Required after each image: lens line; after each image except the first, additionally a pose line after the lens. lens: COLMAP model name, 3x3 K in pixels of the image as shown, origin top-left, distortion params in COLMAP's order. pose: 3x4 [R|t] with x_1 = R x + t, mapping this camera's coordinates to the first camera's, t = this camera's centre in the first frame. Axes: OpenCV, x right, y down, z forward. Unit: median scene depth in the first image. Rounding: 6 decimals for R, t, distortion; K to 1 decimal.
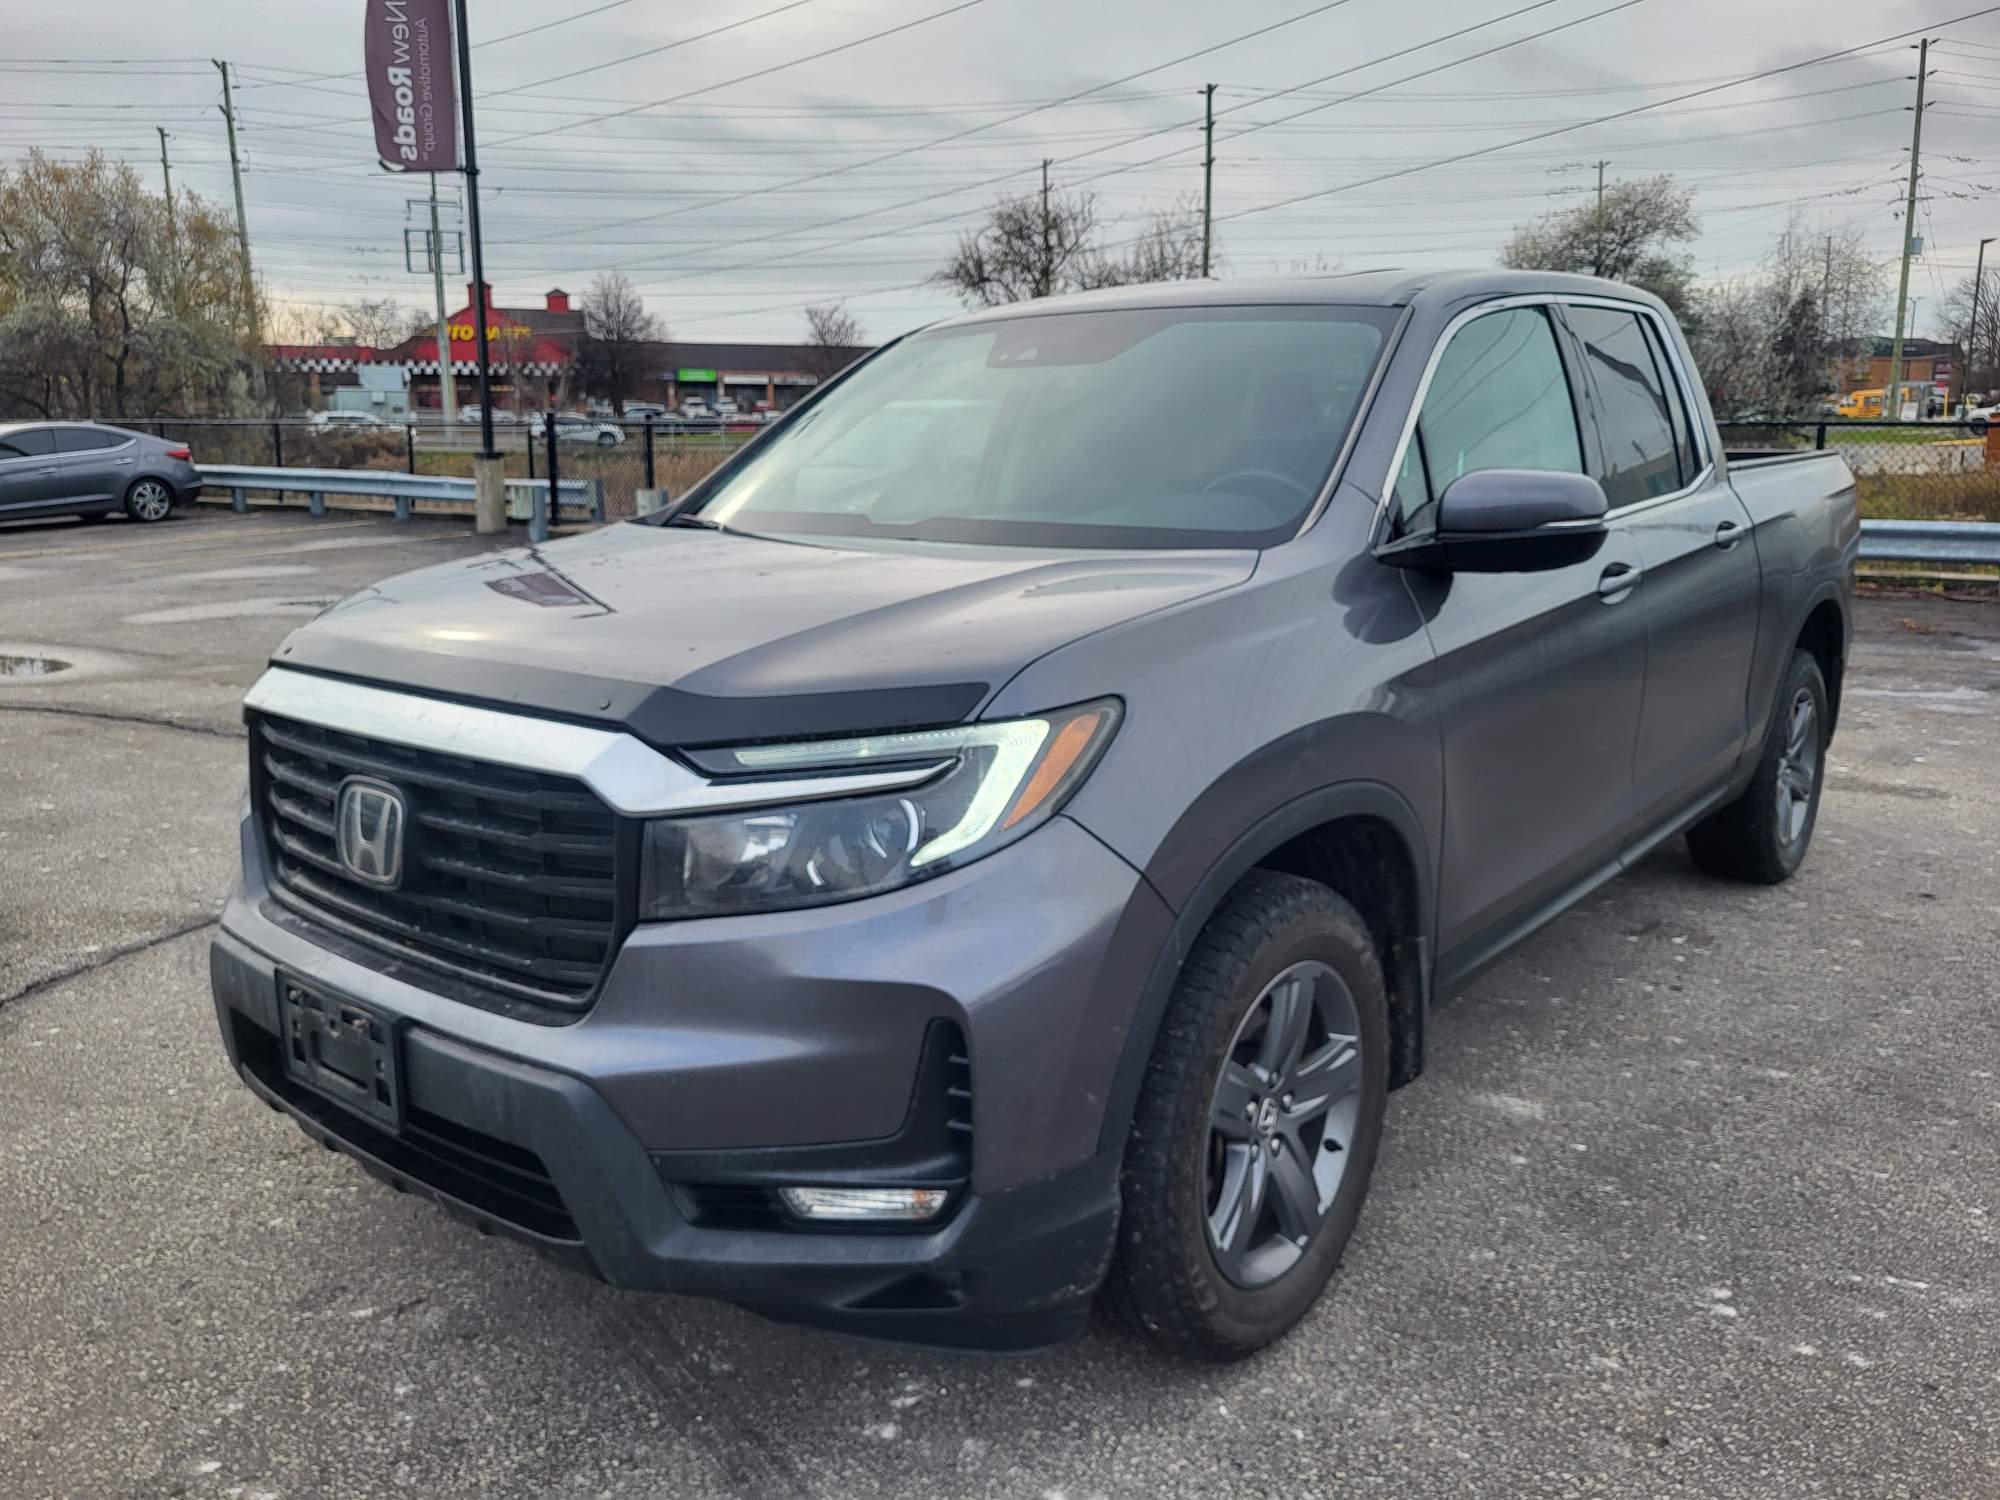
lens RADIAL K [[1652.3, 0, 1000.0], [0, 1652.3, 750.0], [0, 0, 1]] dist [-0.000100, 0.004061]
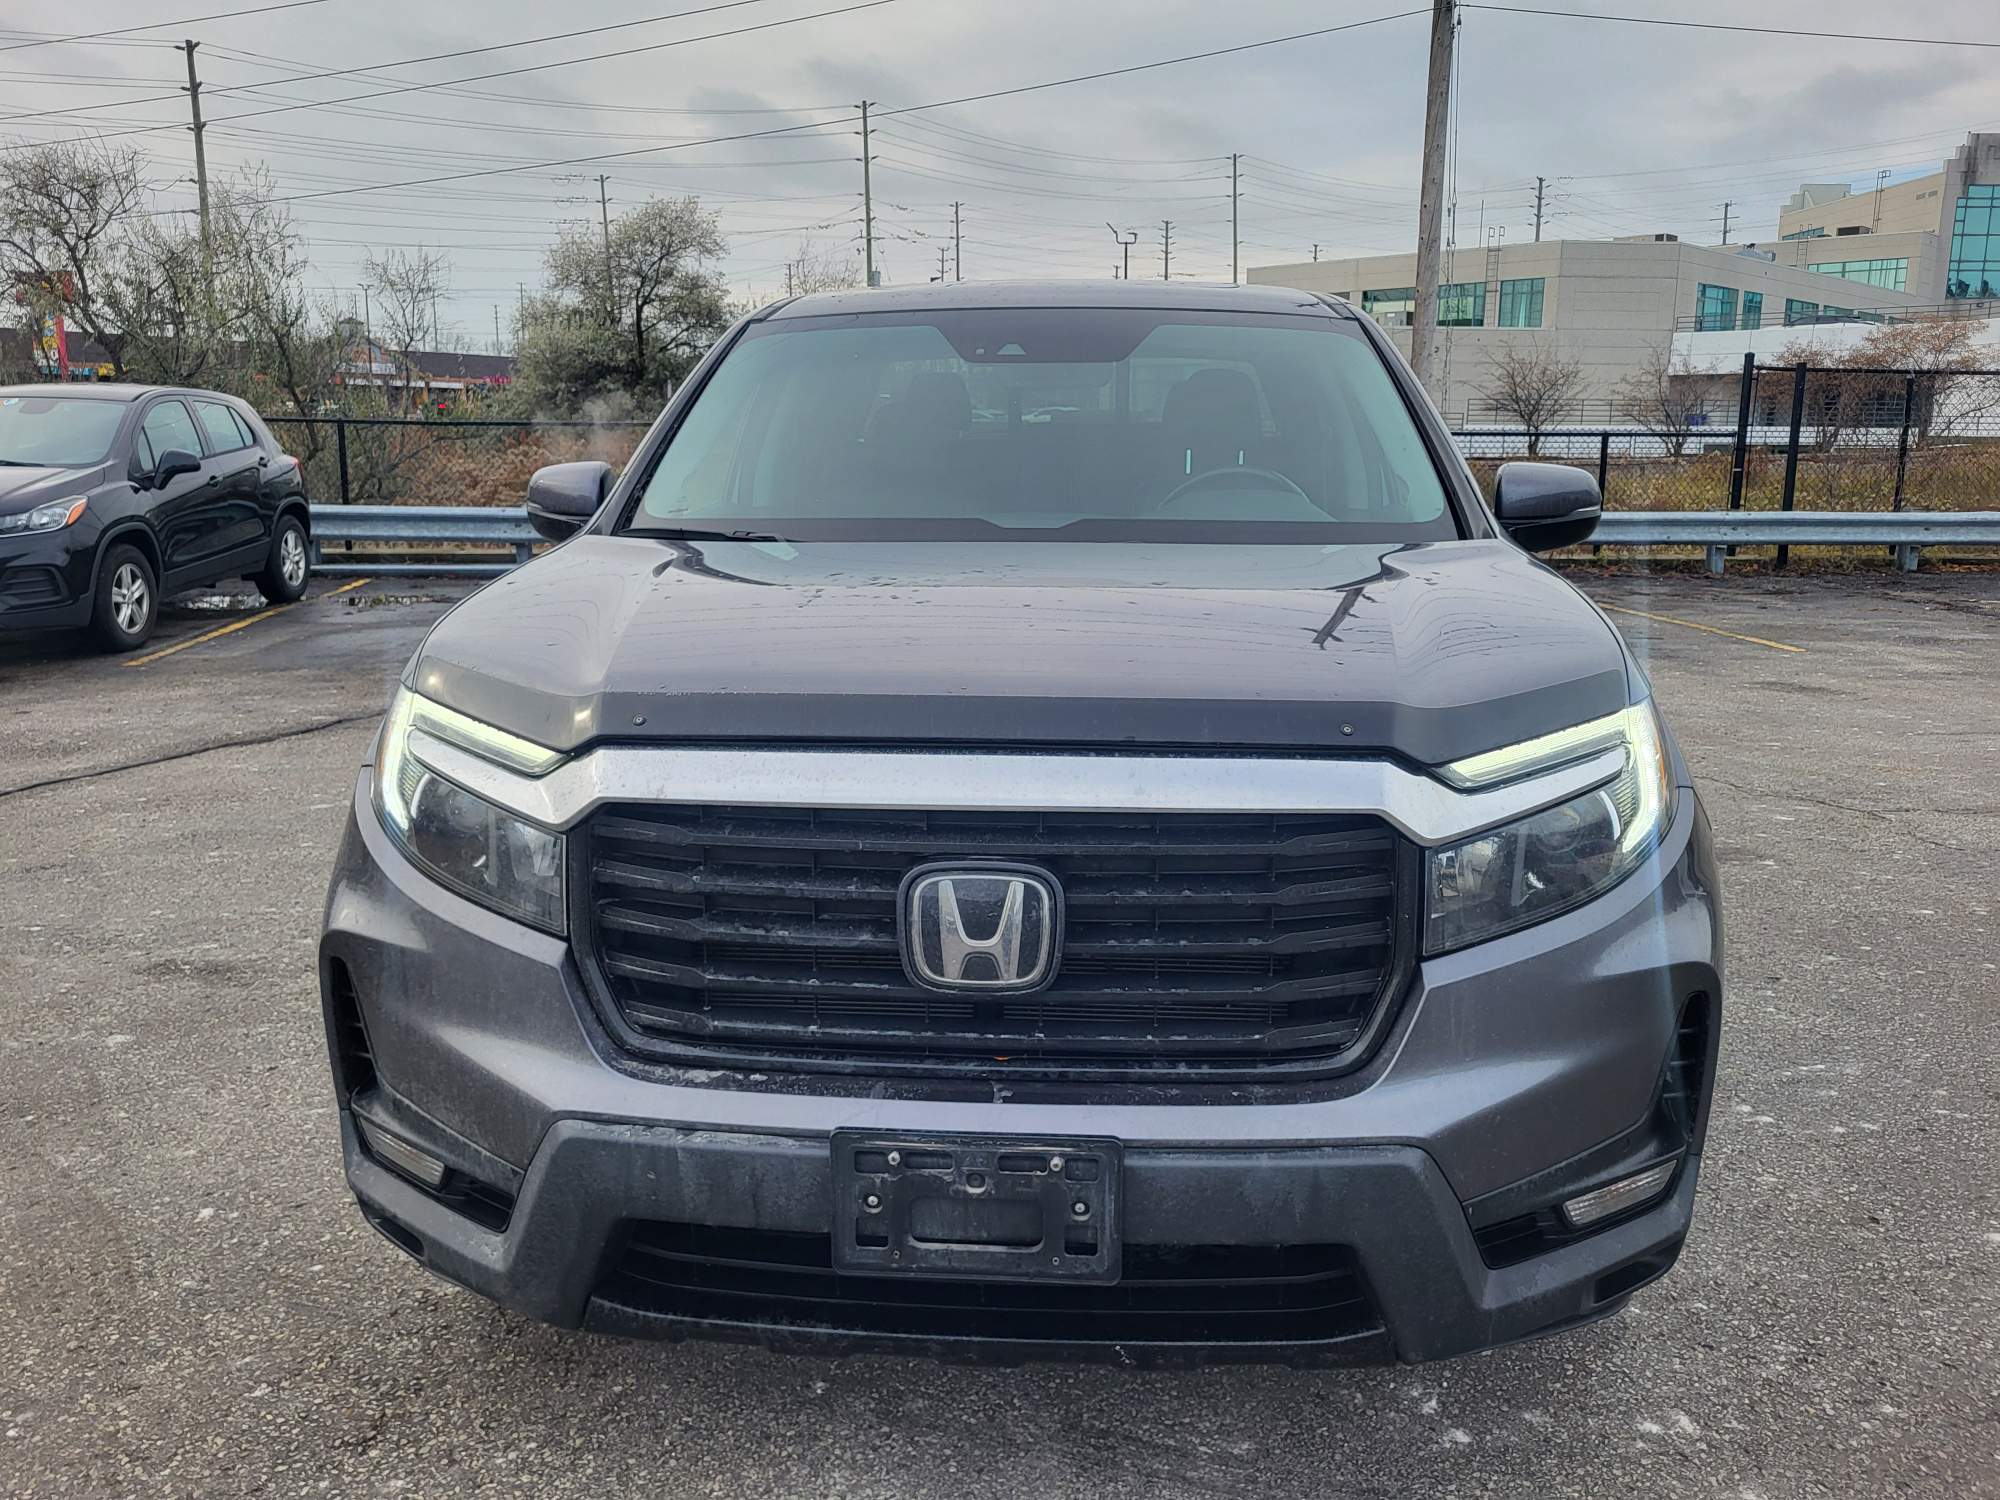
lens RADIAL K [[1608.5, 0, 1016.2], [0, 1608.5, 746.5], [0, 0, 1]] dist [0.010728, -0.000137]
pose [[0.789737, -0.105634, 0.604283, -0.766617], [0.104422, 0.993835, 0.037263, -0.058683], [-0.604493, 0.033672, 0.795898, 0.349321]]
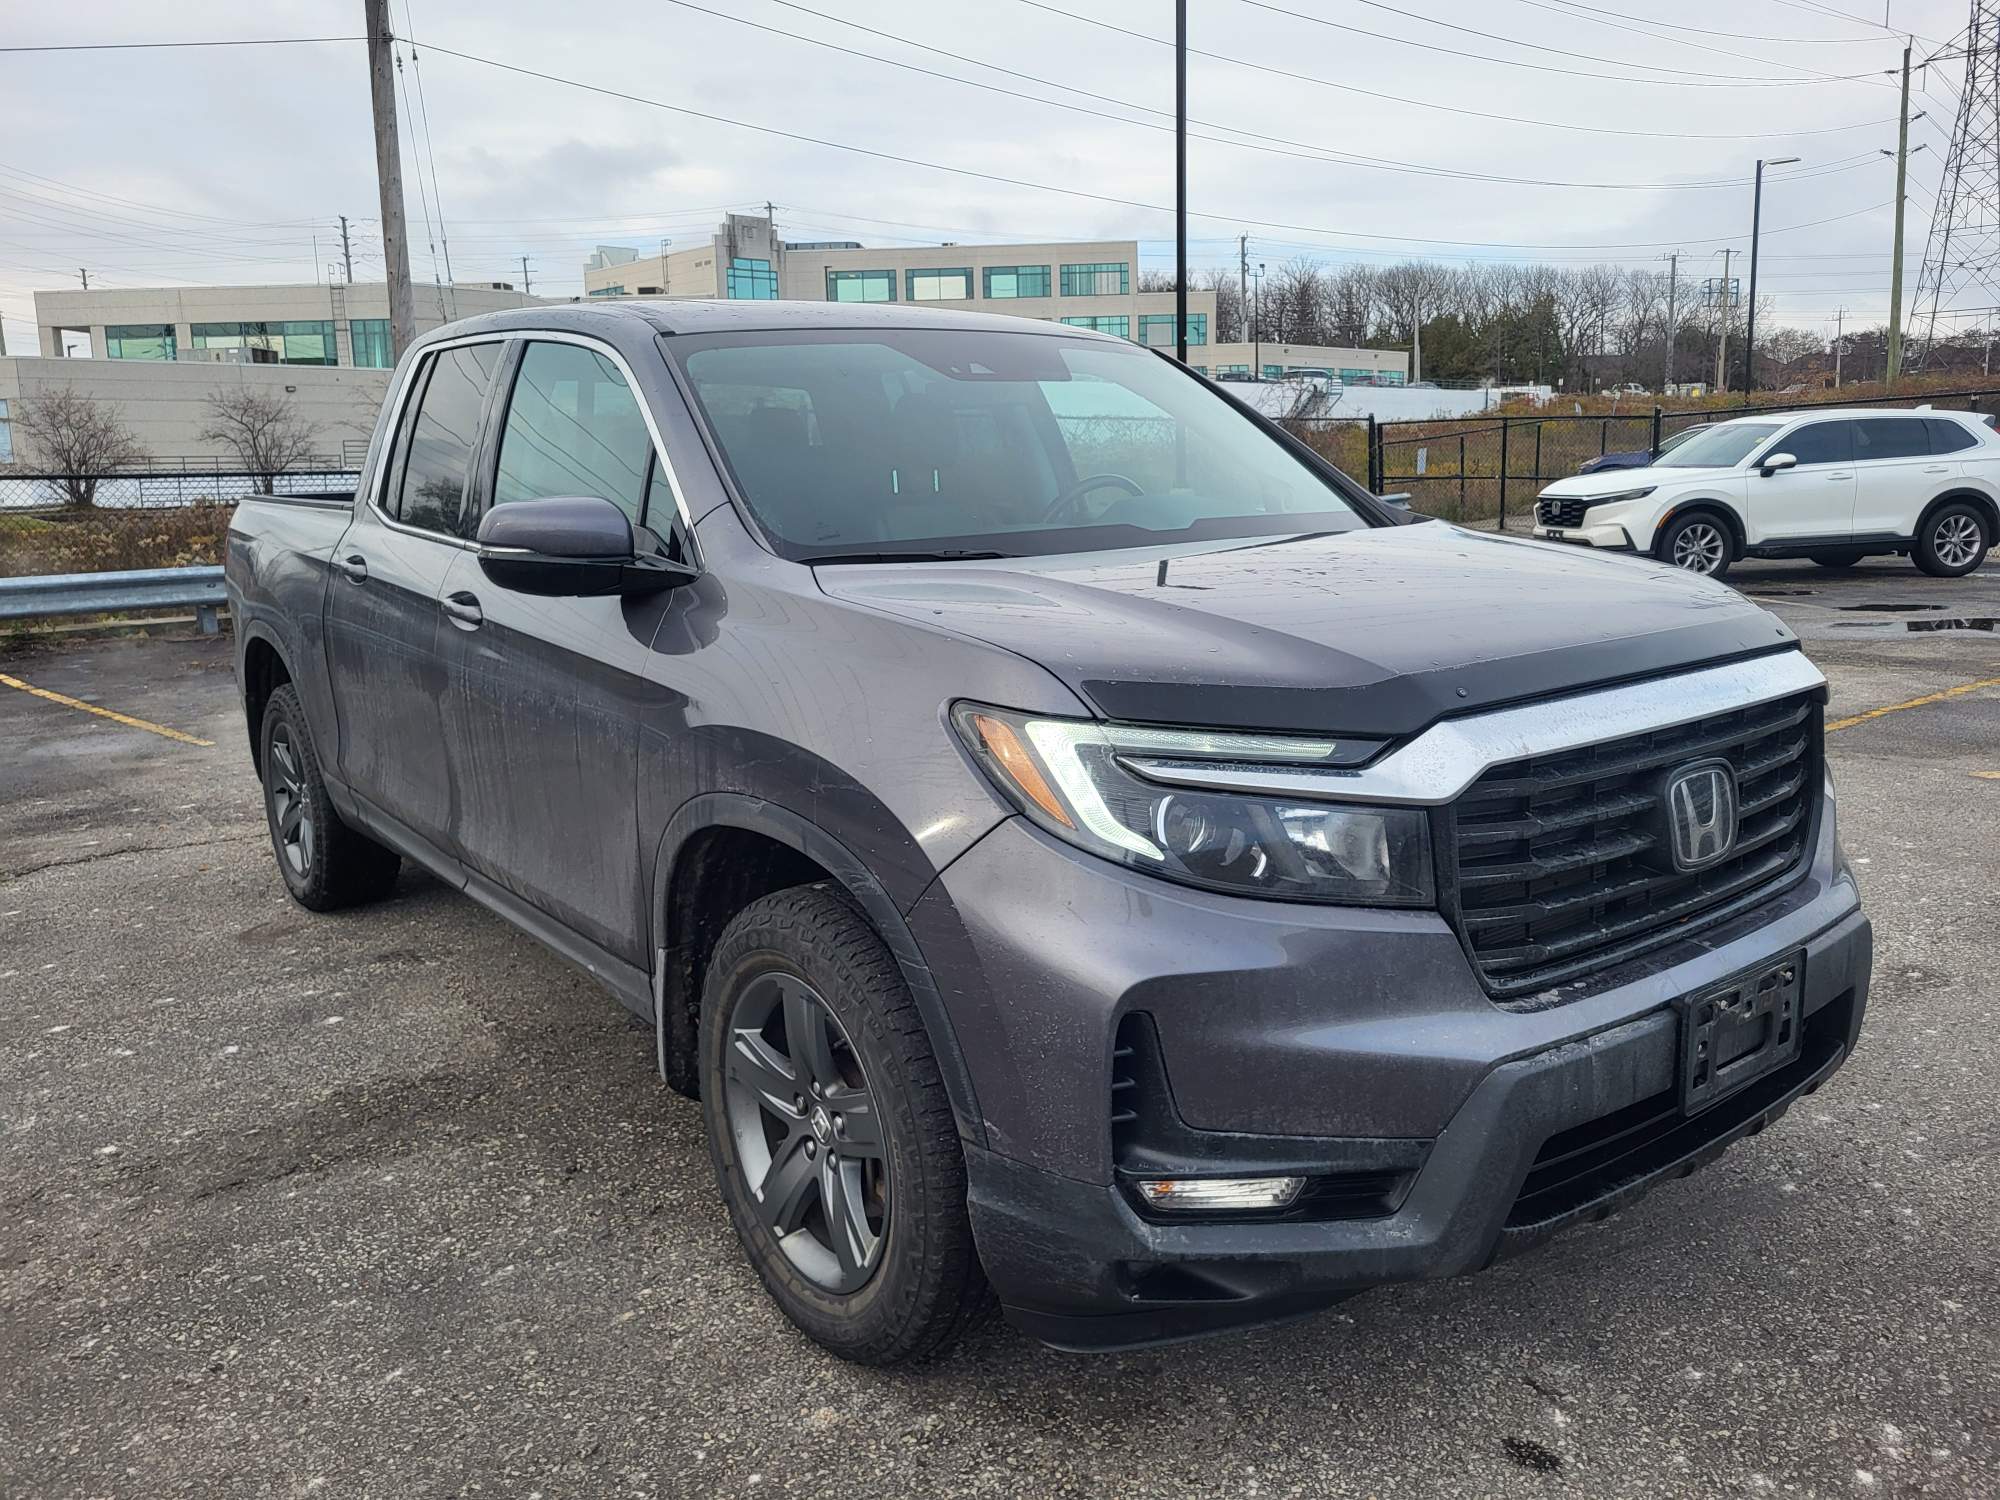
lens RADIAL K [[1608.5, 0, 1016.2], [0, 1608.5, 746.5], [0, 0, 1]] dist [0.010728, -0.000137]
pose [[0.135693, -0.163482, 0.977170, -1.289276], [0.204830, 0.969613, 0.133774, -0.191689], [-0.969346, 0.182002, 0.165055, 1.149594]]
